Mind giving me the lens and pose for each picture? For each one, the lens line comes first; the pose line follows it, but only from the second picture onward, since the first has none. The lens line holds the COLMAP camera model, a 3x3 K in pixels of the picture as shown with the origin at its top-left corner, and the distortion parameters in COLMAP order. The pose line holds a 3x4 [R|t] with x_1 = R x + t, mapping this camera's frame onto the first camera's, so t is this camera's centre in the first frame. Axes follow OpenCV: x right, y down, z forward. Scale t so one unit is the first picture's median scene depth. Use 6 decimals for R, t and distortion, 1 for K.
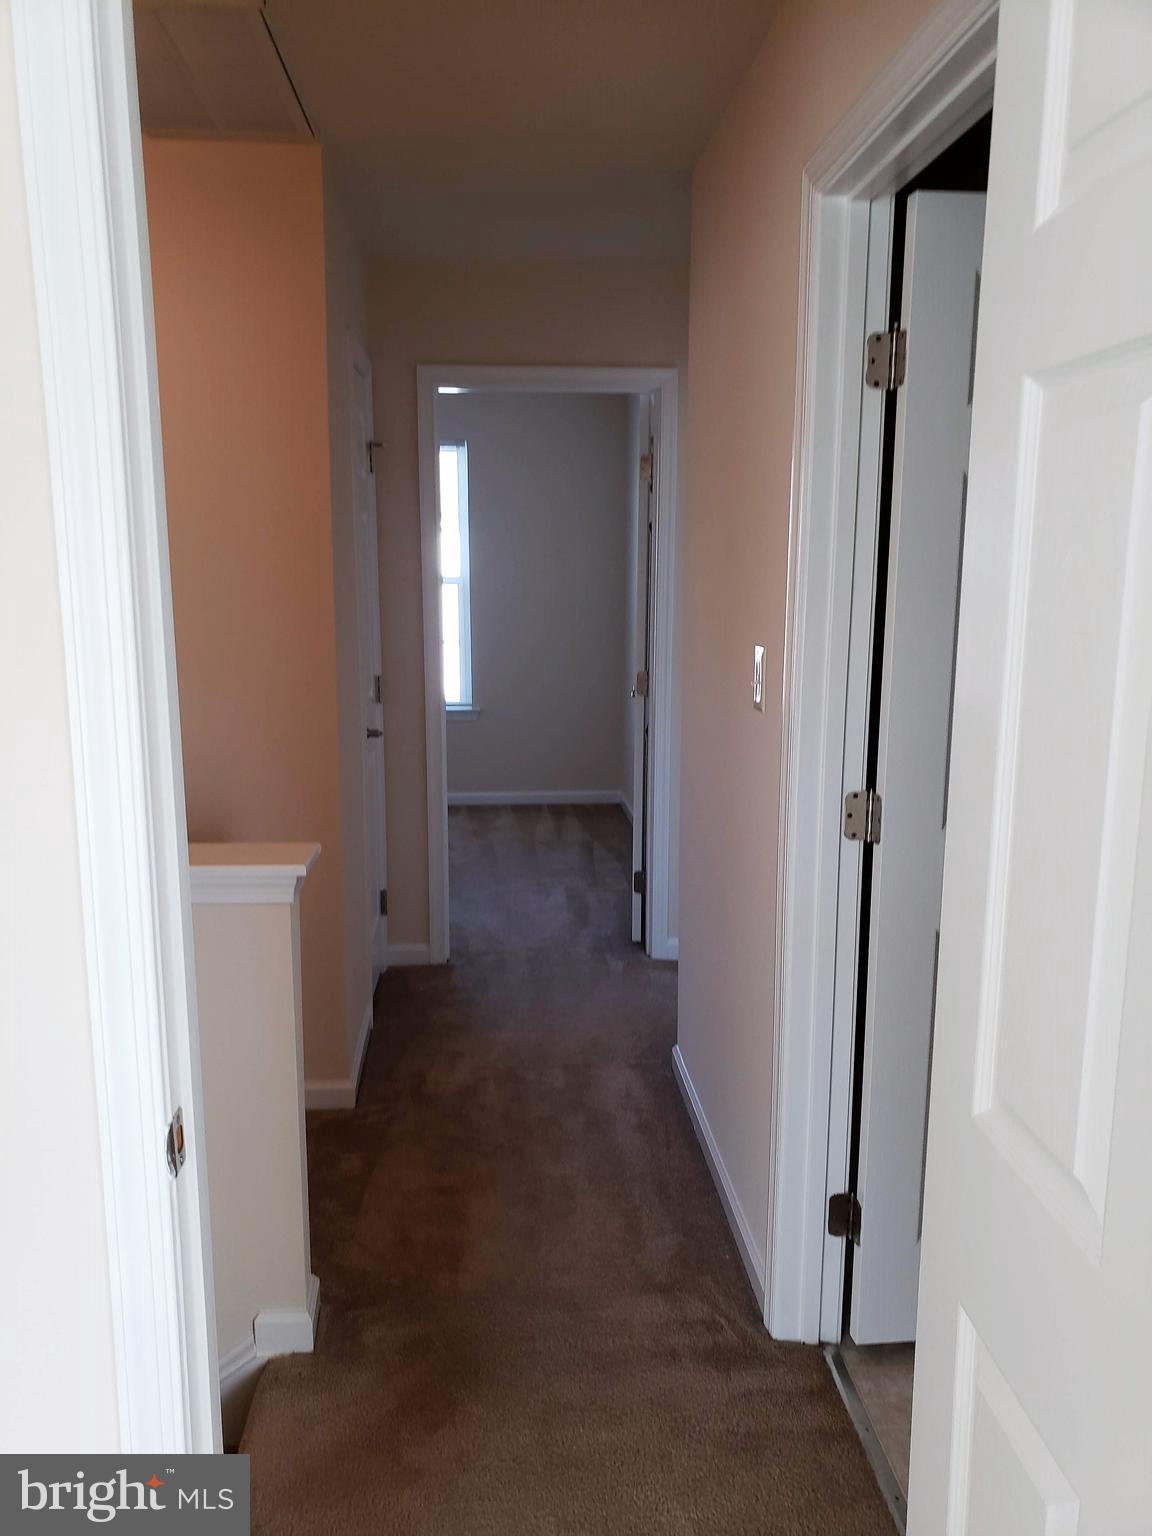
lens RADIAL K [[1188.4, 0, 568.9], [0, 1188.4, 776.2], [0, 0, 1]] dist [0.108244, -0.219614]
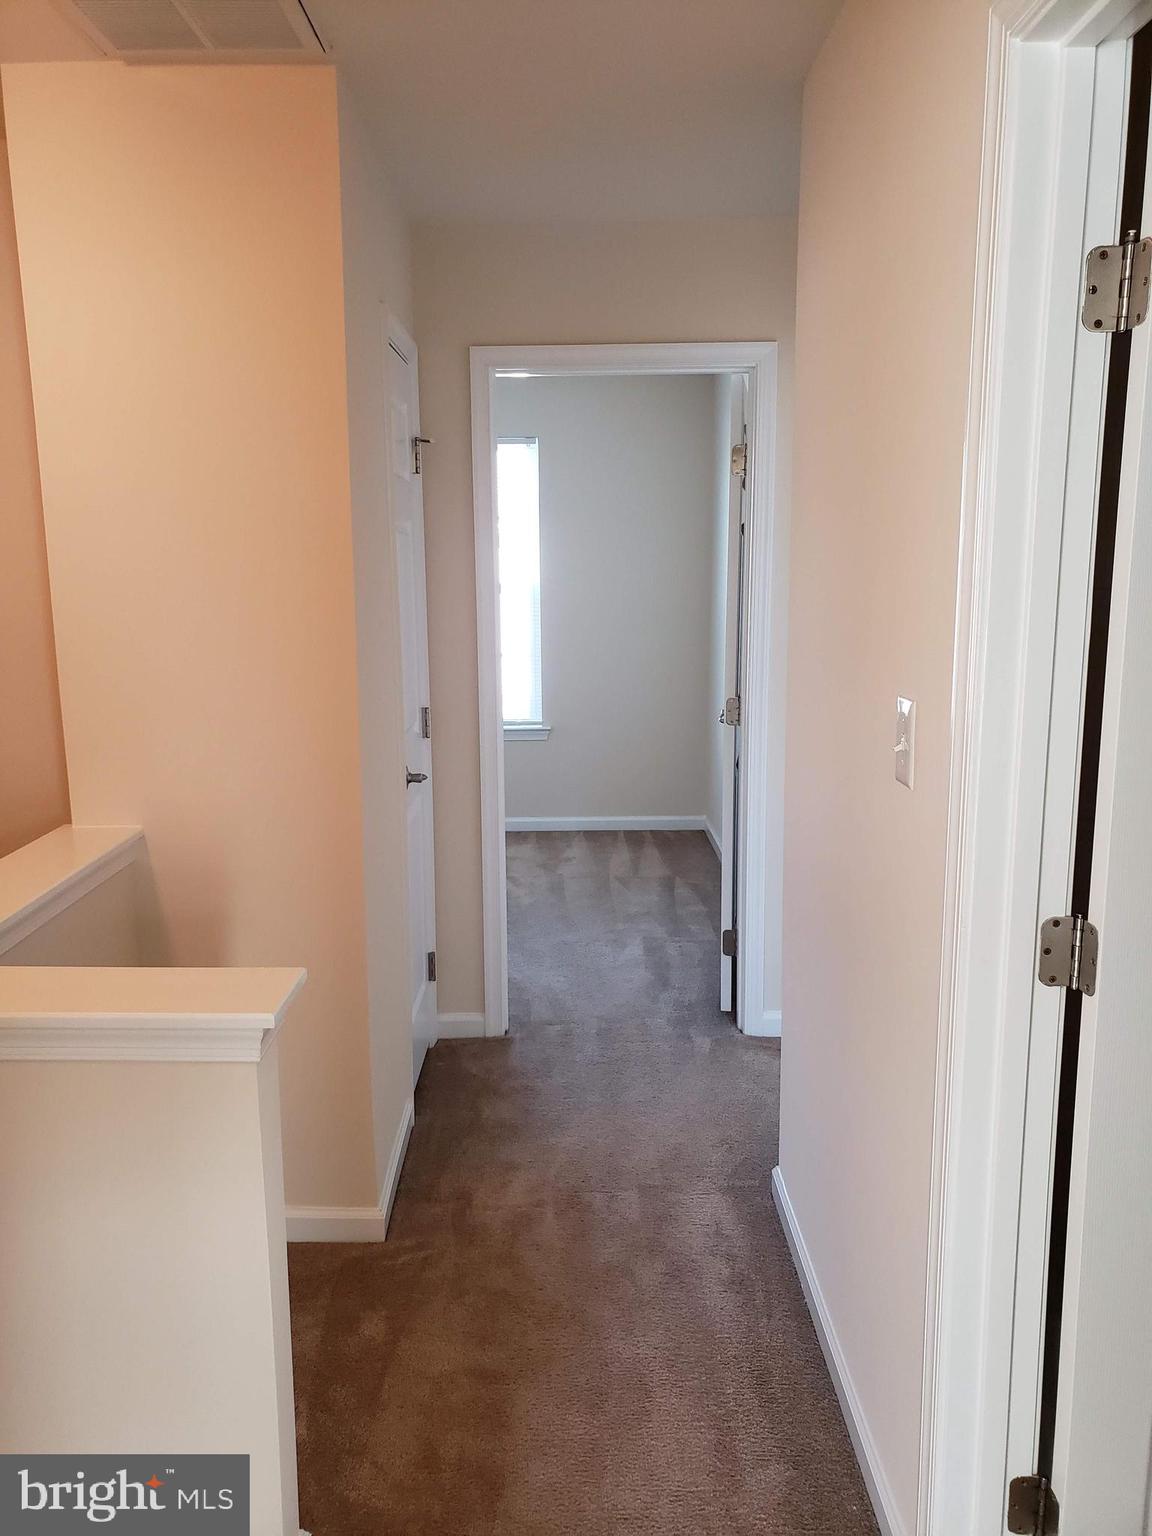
lens RADIAL K [[1180.9, 0, 550.5], [0, 1180.9, 766.6], [0, 0, 1]] dist [0.017974, 0.005450]
pose [[0.996385, 0.000997, -0.084947, 0.004136], [-0.001286, 0.999994, -0.003353, -0.042193], [0.084943, 0.003450, 0.996380, 0.172763]]
